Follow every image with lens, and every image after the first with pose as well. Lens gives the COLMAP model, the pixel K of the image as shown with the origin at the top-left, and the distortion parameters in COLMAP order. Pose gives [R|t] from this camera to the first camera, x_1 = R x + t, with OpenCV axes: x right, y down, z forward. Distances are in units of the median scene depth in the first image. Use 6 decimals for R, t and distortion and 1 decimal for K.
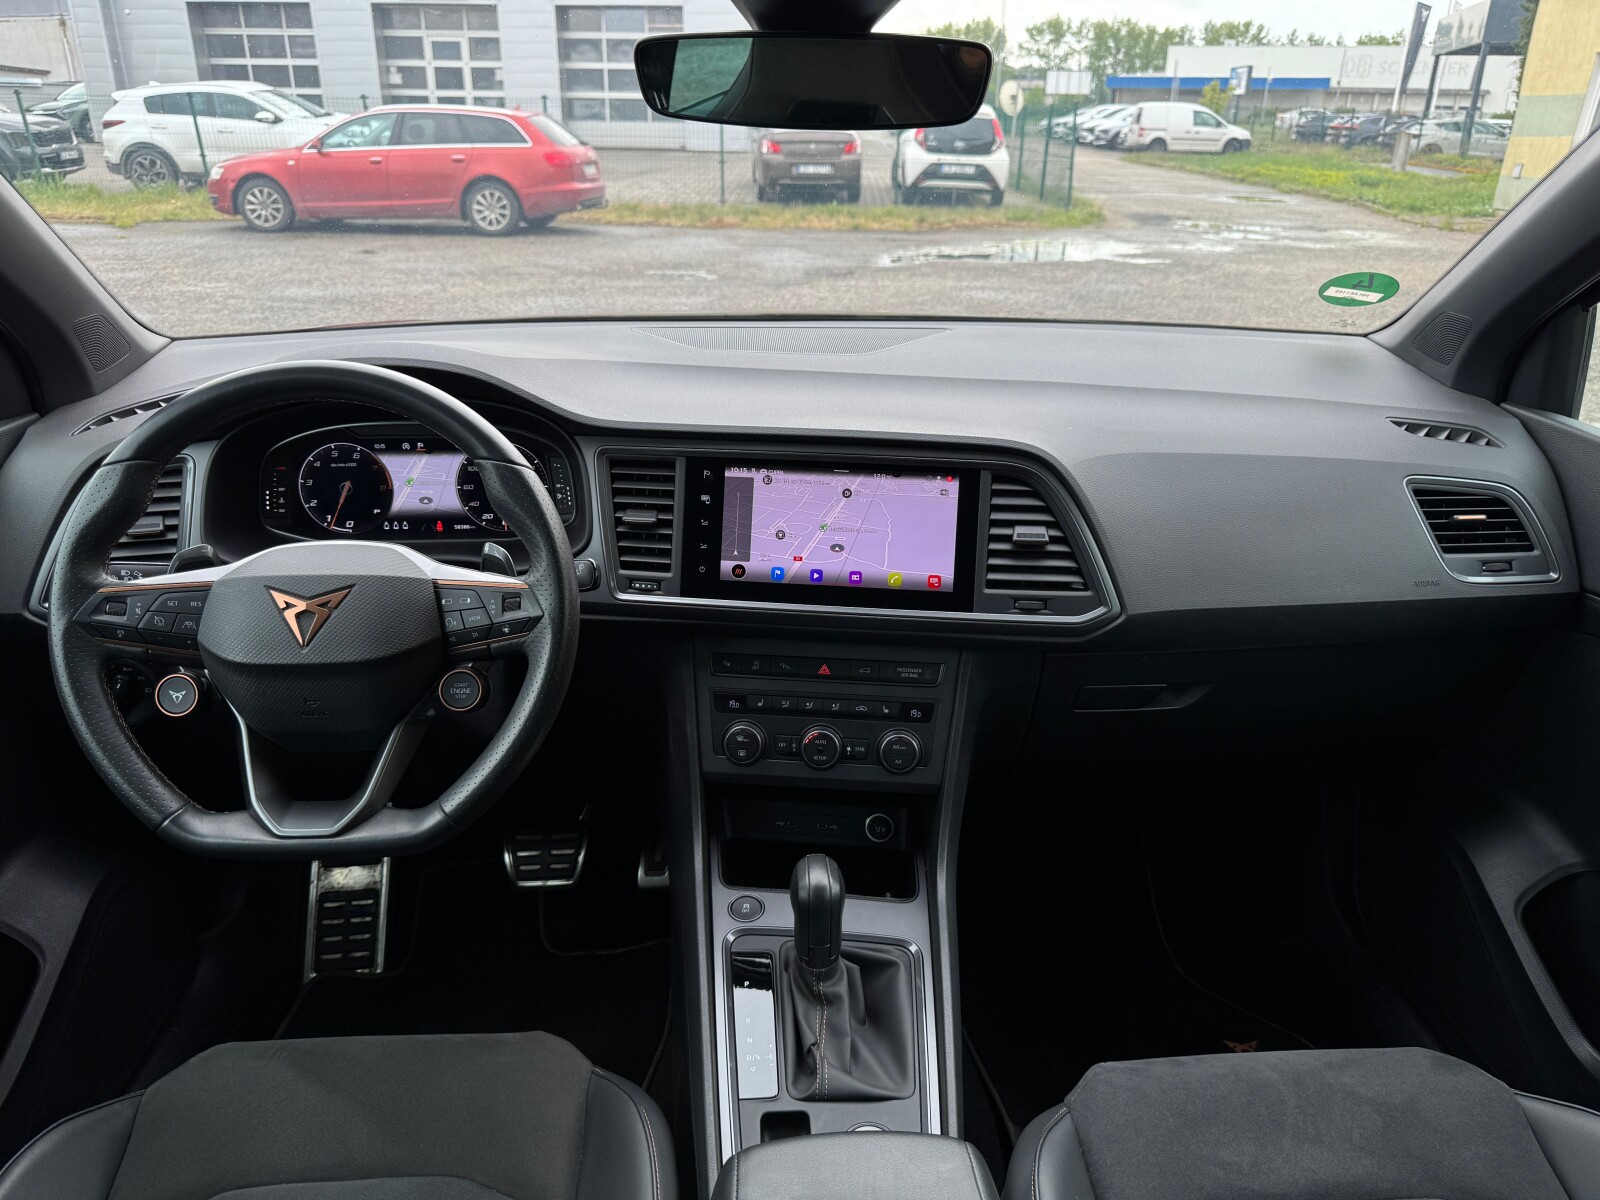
lens RADIAL K [[1151.3, 0, 800.0], [0, 1151.3, 600.0], [0, 0, 1]] dist [0.057865, -0.084444]
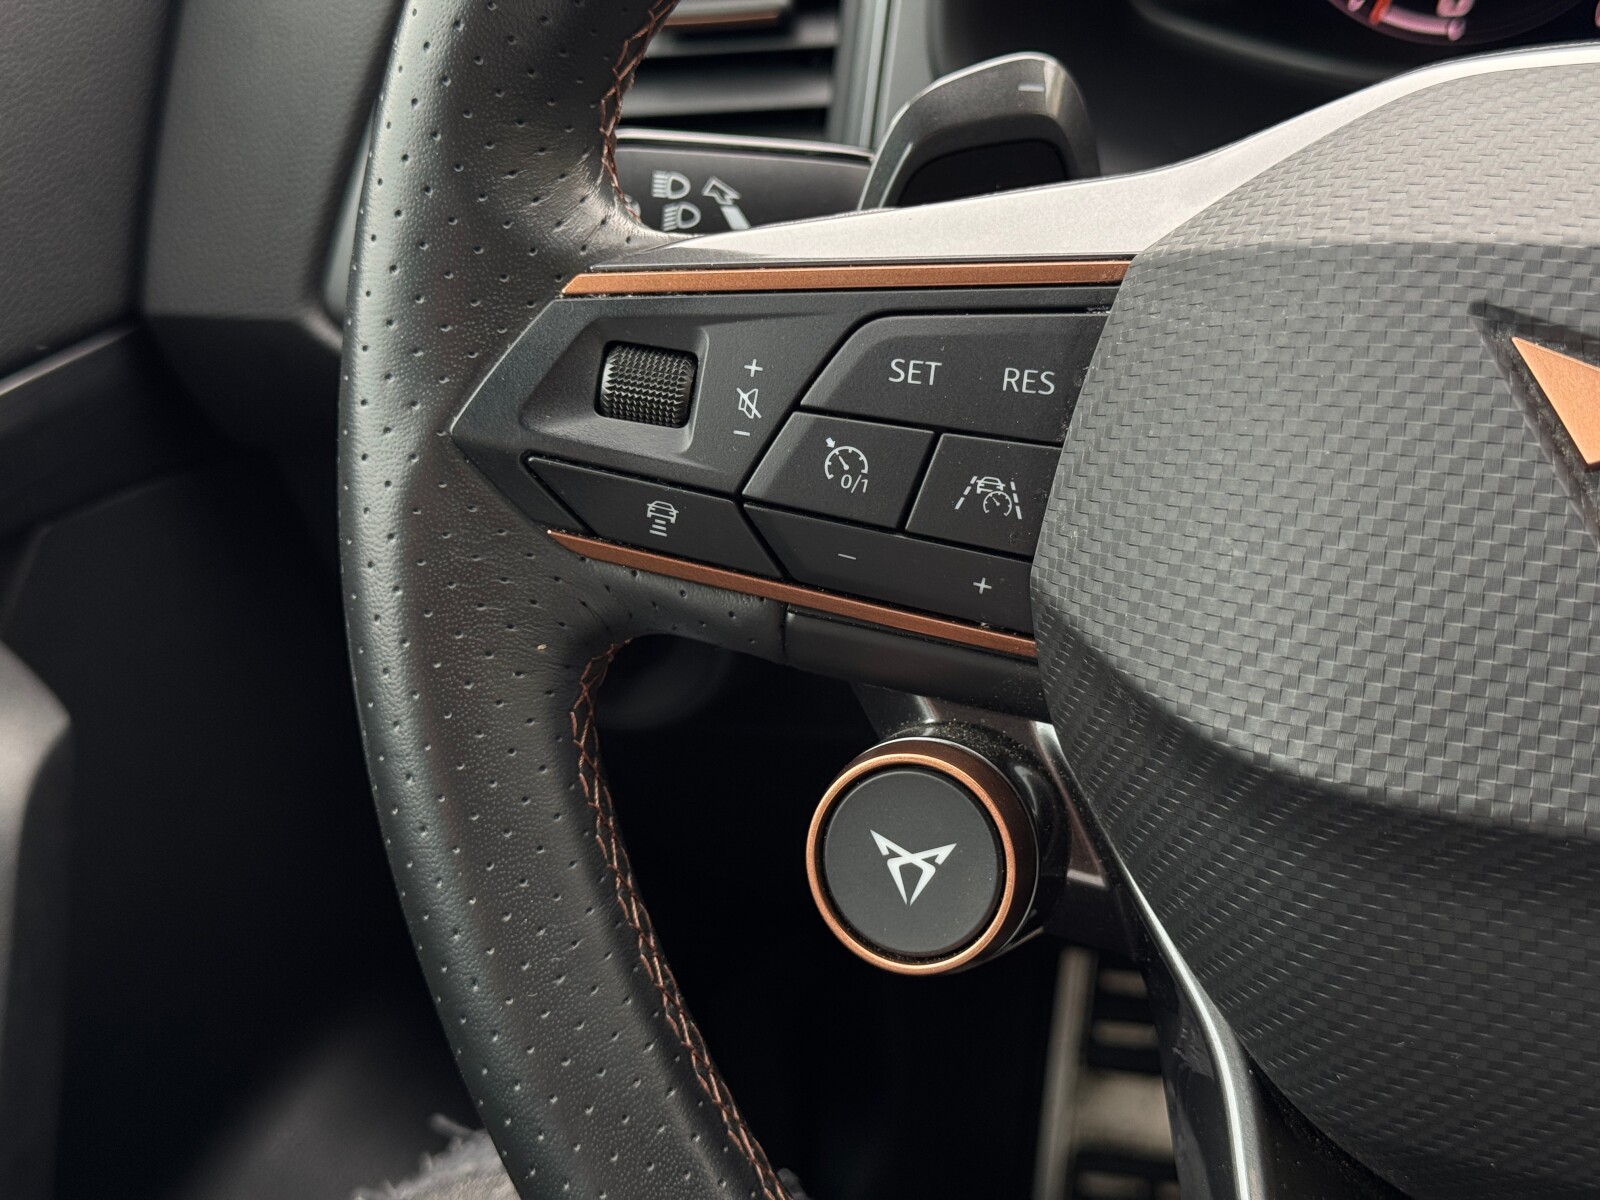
lens RADIAL K [[2396.4, 0, 800.0], [0, 2396.4, 600.0], [0, 0, 1]] dist [0.177886, -0.000636]
pose [[0.907041, 0.105133, -0.407705, -0.314183], [-0.045590, 0.987154, 0.153127, -0.014874], [0.418567, -0.120305, 0.900183, 0.510944]]
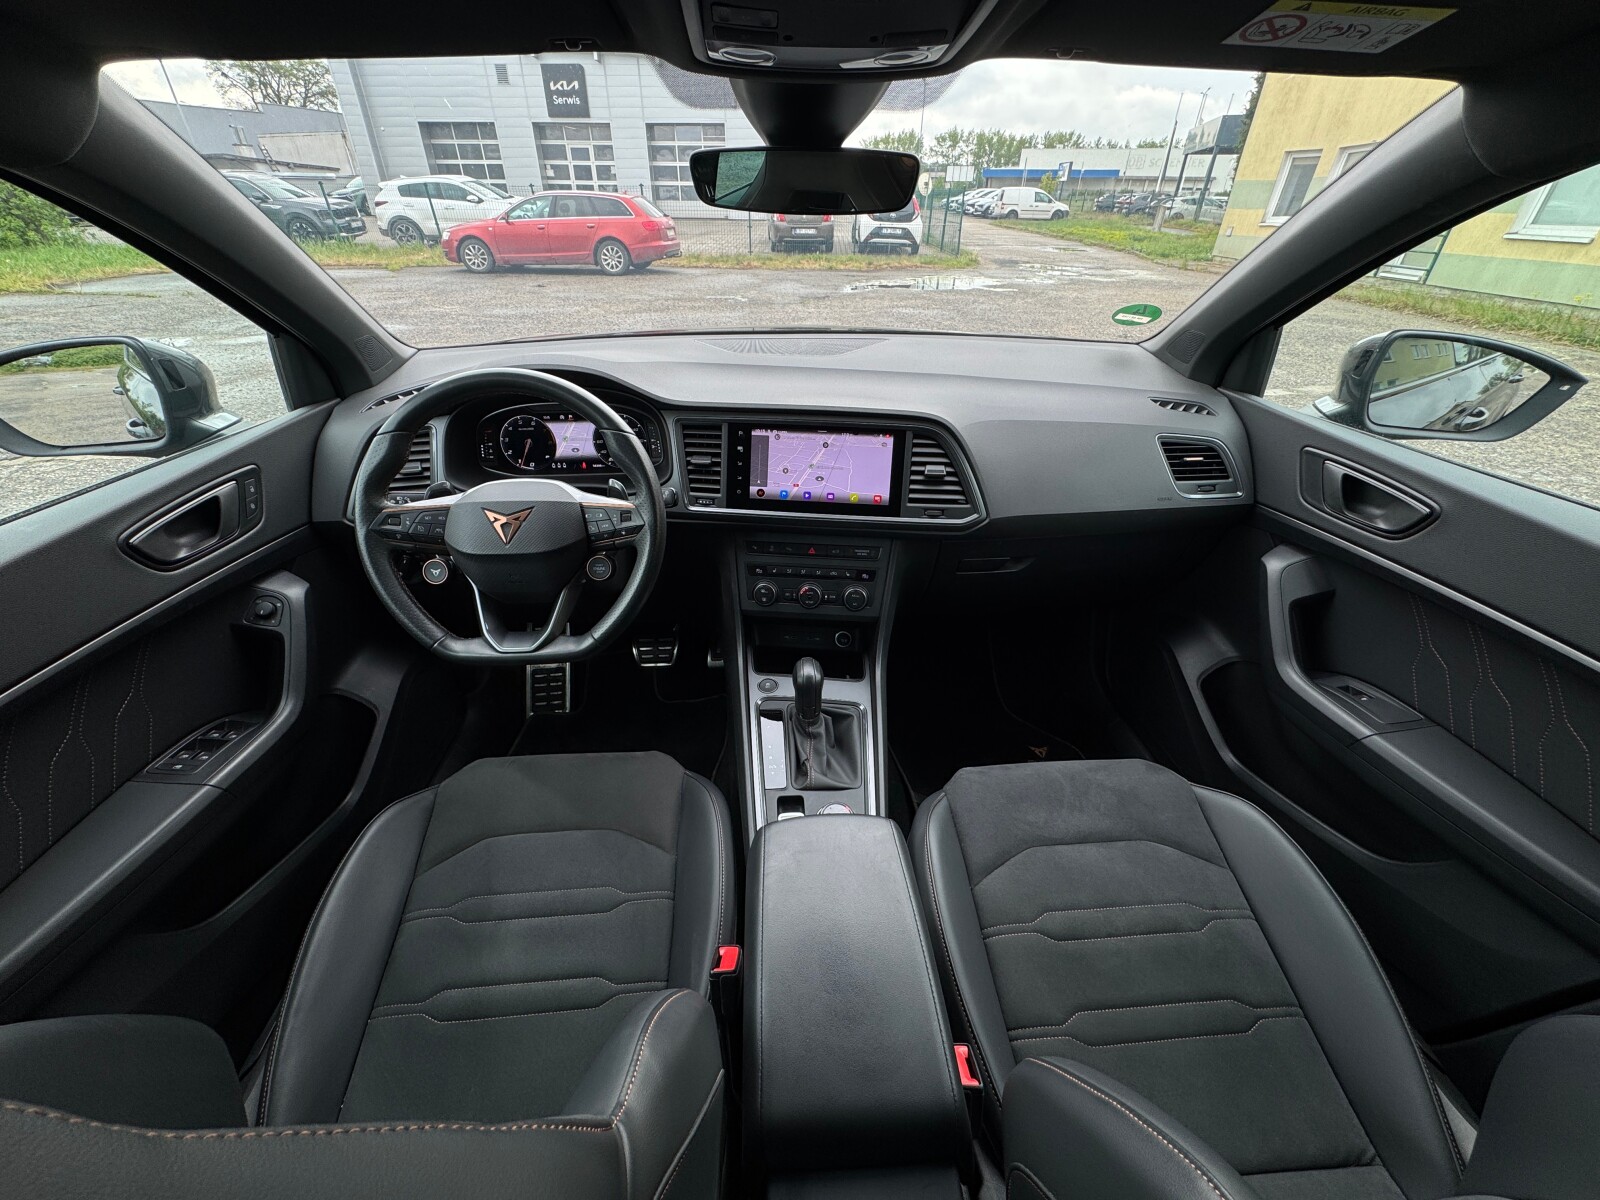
lens RADIAL K [[648.0, 0, 797.8], [0, 648.0, 600.7], [0, 0, 1]] dist [-0.021189, 0.026086]
pose [[0.999991, -0.004160, -0.000786, 0.000556], [0.004232, 0.986458, 0.163961, -0.023924], [0.000093, -0.163963, 0.986467, 0.040132]]
